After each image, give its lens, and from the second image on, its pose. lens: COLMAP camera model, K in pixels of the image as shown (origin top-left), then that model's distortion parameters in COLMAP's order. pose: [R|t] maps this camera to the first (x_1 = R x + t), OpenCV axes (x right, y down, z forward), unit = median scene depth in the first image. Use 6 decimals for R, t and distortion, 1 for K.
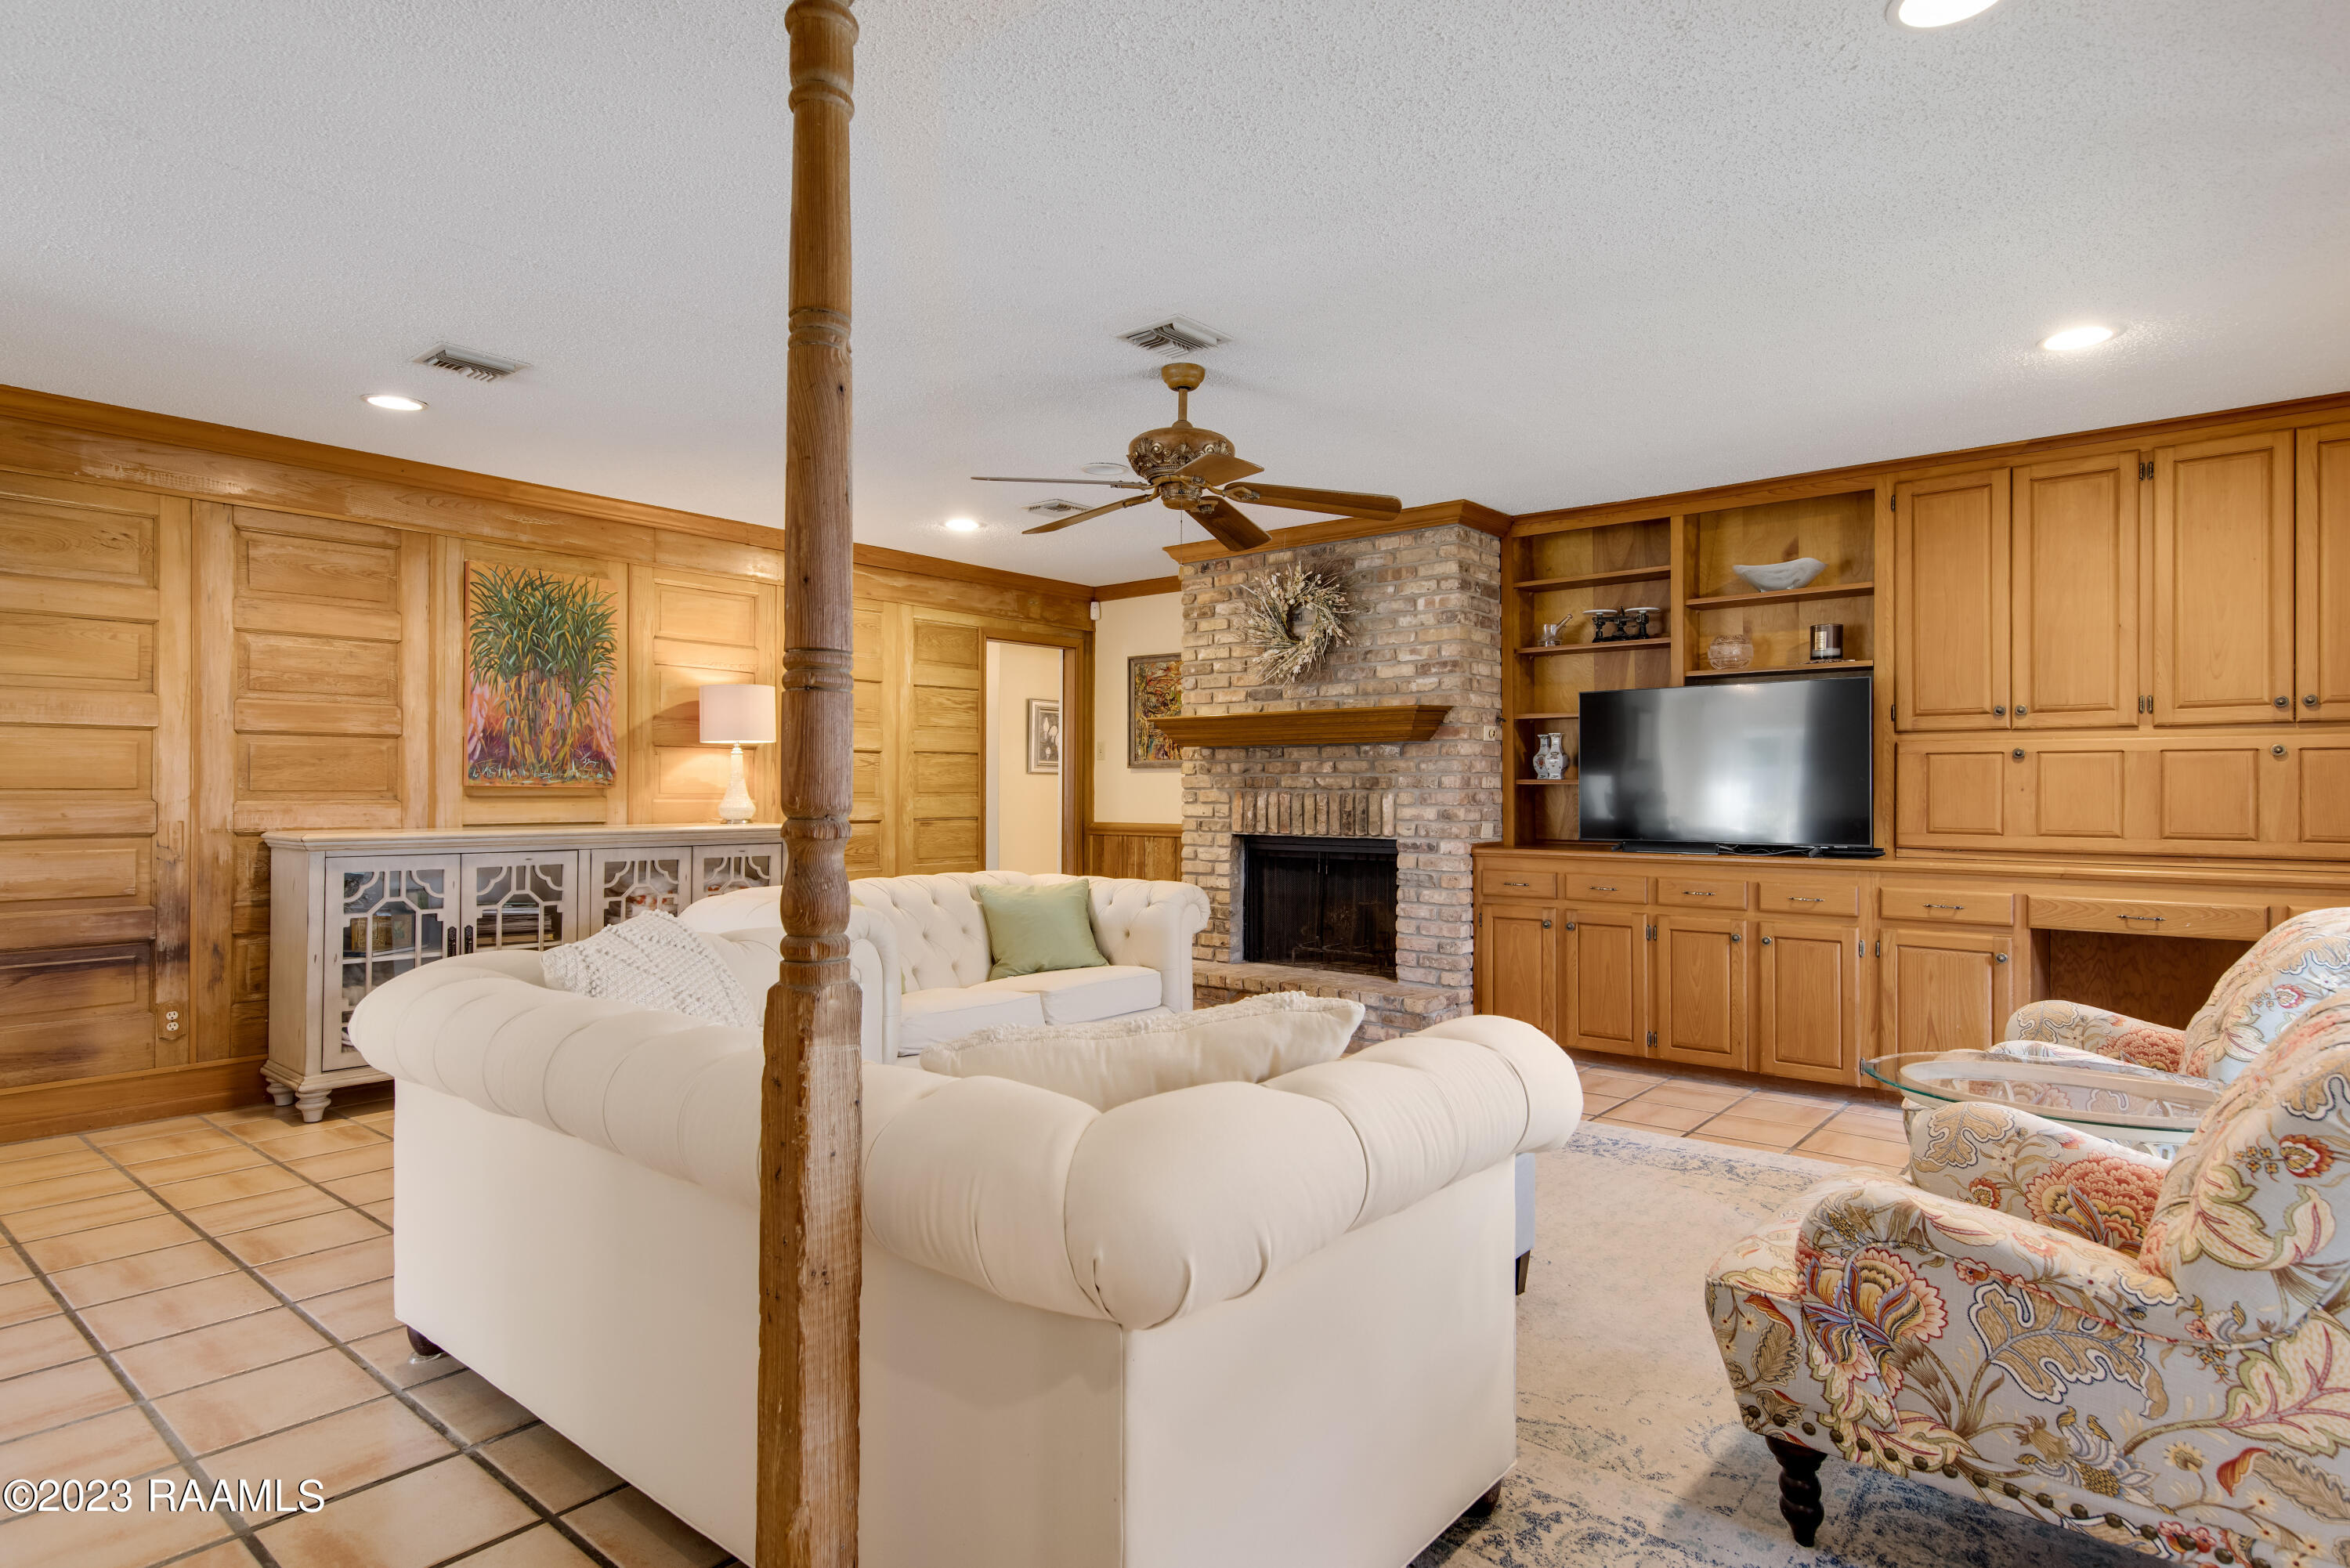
lens RADIAL K [[1272.3, 0, 1190.6], [0, 1272.3, 780.7], [0, 0, 1]] dist [0.015384, -0.000005]
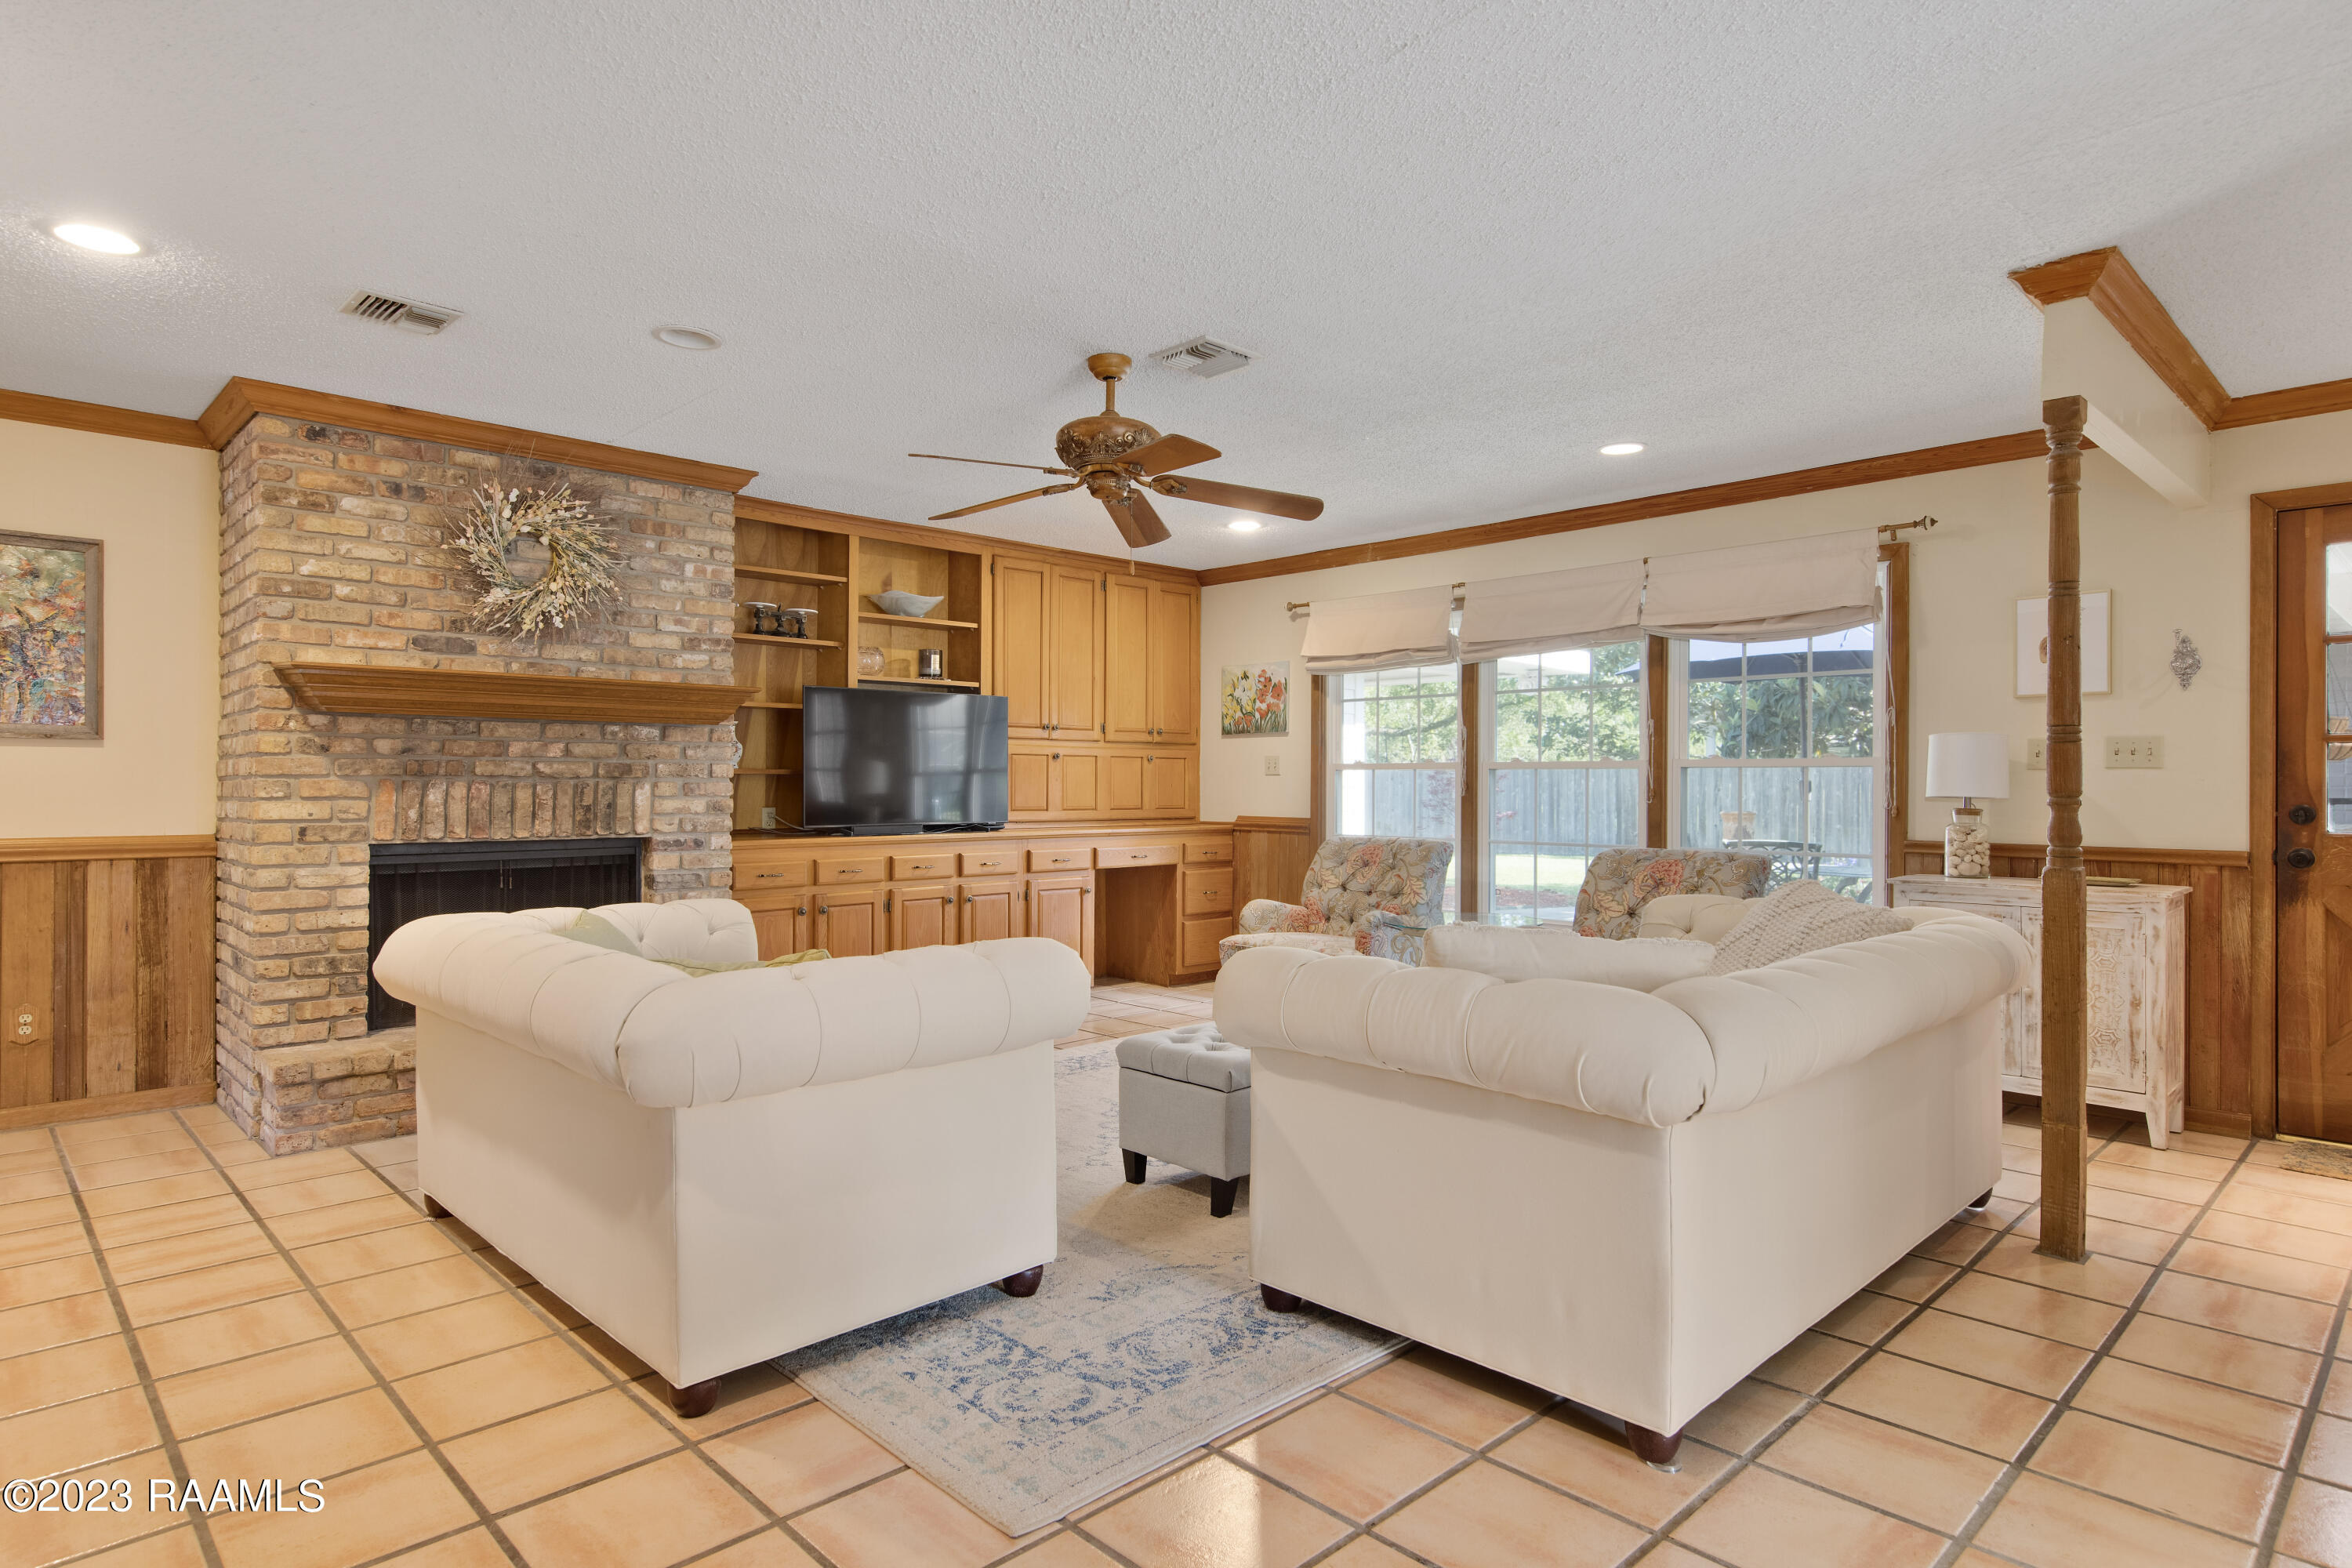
lens RADIAL K [[1273.5, 0, 1177.5], [0, 1273.5, 785.7], [0, 0, 1]] dist [0.015384, -0.000005]
pose [[0.106689, -0.004218, 0.994284, -0.656124], [-0.010192, 0.999934, 0.005336, 0.003321], [-0.994240, -0.010703, 0.106639, 0.554342]]
